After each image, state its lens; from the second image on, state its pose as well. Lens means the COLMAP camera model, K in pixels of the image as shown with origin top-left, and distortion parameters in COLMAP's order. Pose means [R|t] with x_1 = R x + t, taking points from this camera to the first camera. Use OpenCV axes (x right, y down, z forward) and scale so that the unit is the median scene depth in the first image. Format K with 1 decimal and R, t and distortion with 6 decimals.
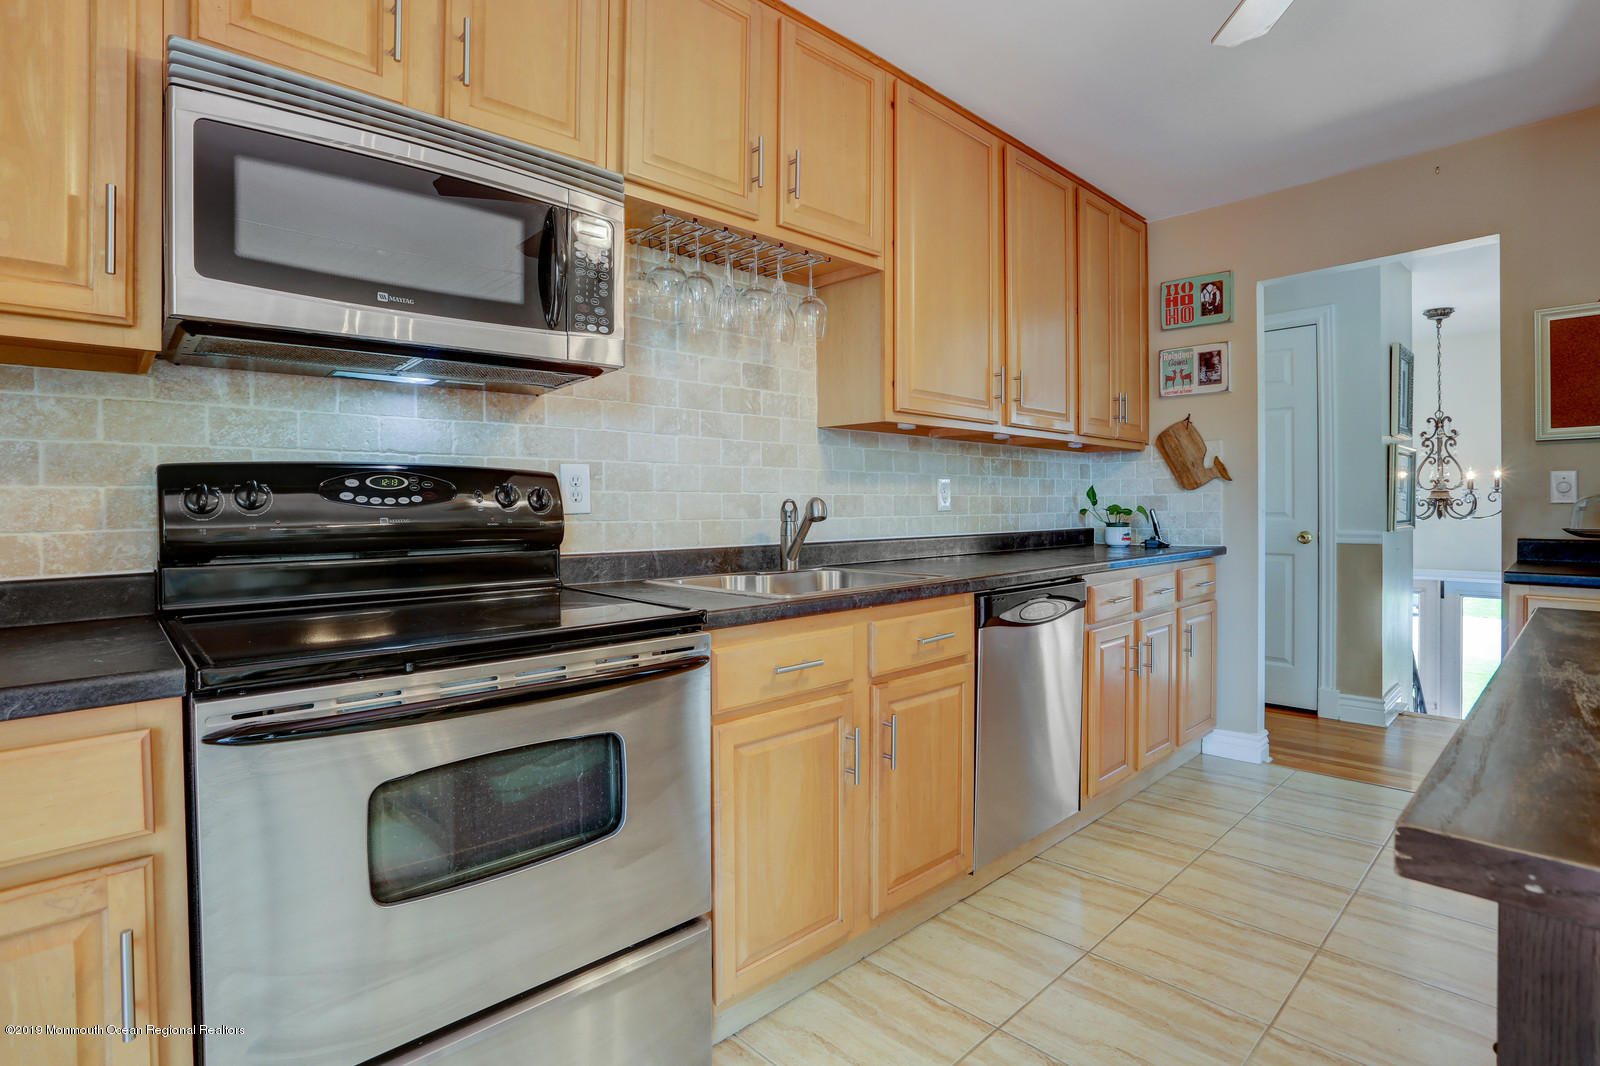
lens RADIAL K [[804.5, 0, 825.7], [0, 804.5, 504.2], [0, 0, 1]] dist [-0.032879, 0.000820]
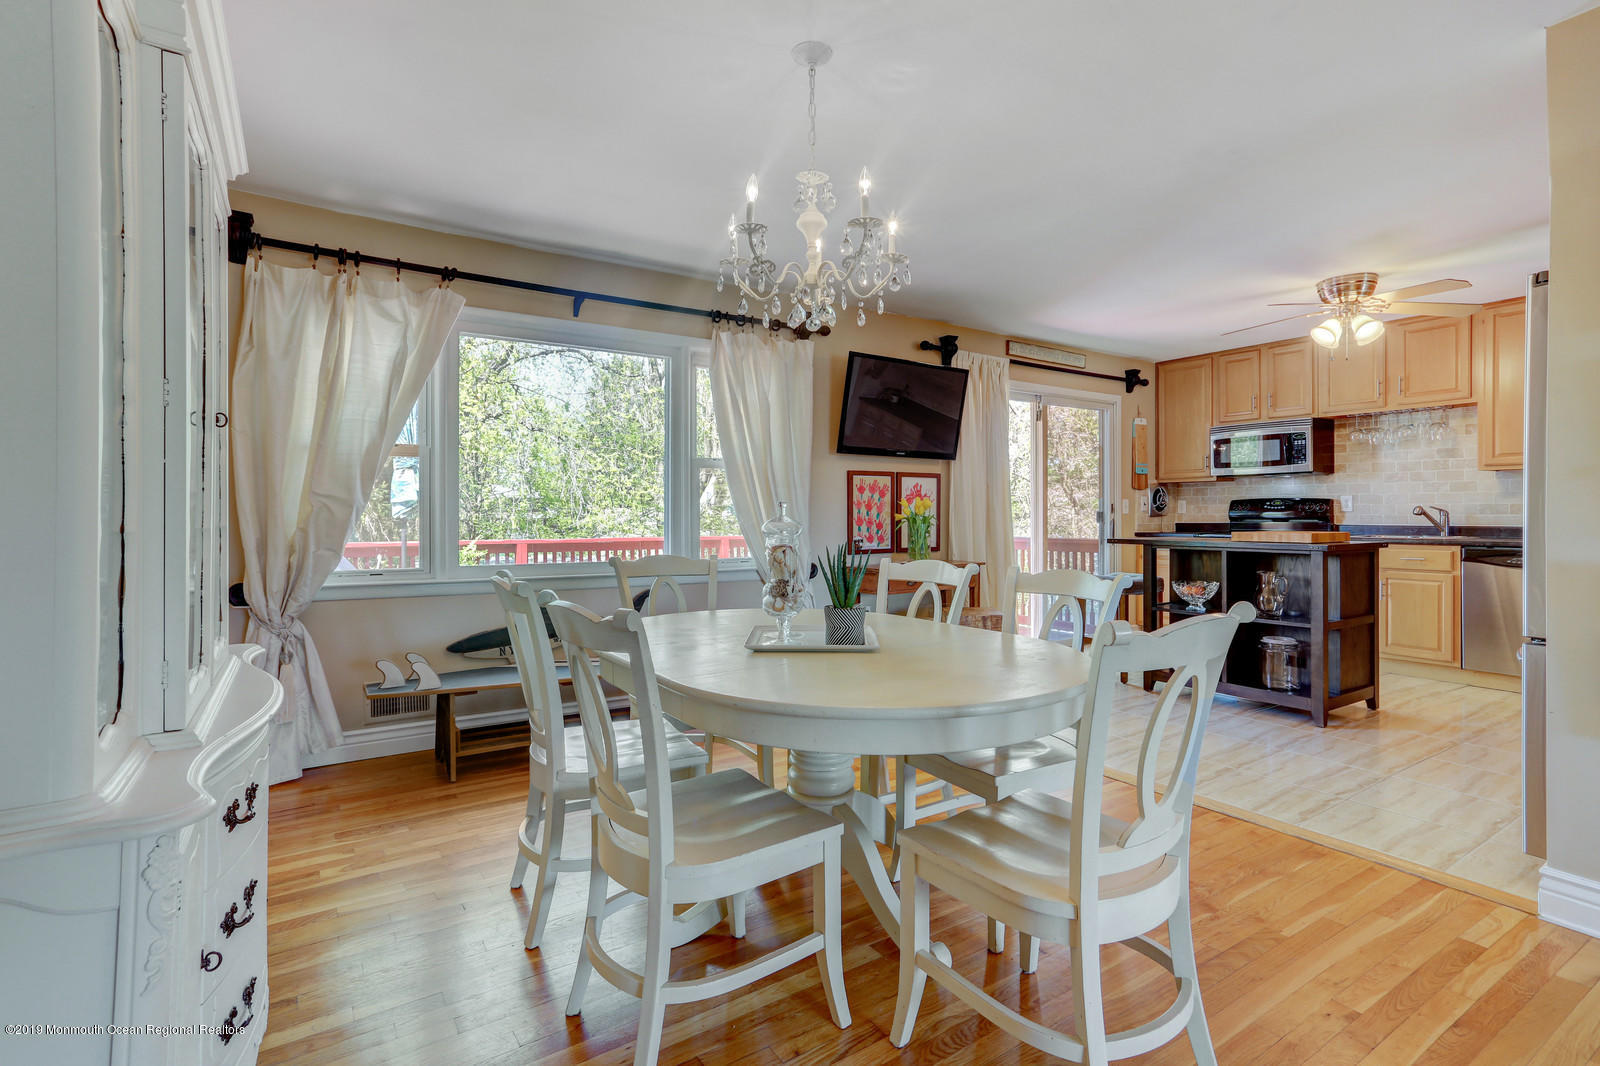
lens RADIAL K [[760.0, 0, 811.2], [0, 760.0, 519.7], [0, 0, 1]] dist [-0.048121, 0.044595]
pose [[-0.182626, 0.015583, -0.983059, 2.480998], [0.002000, 0.999878, 0.015478, -0.004582], [0.983181, 0.000860, -0.182634, -0.426053]]
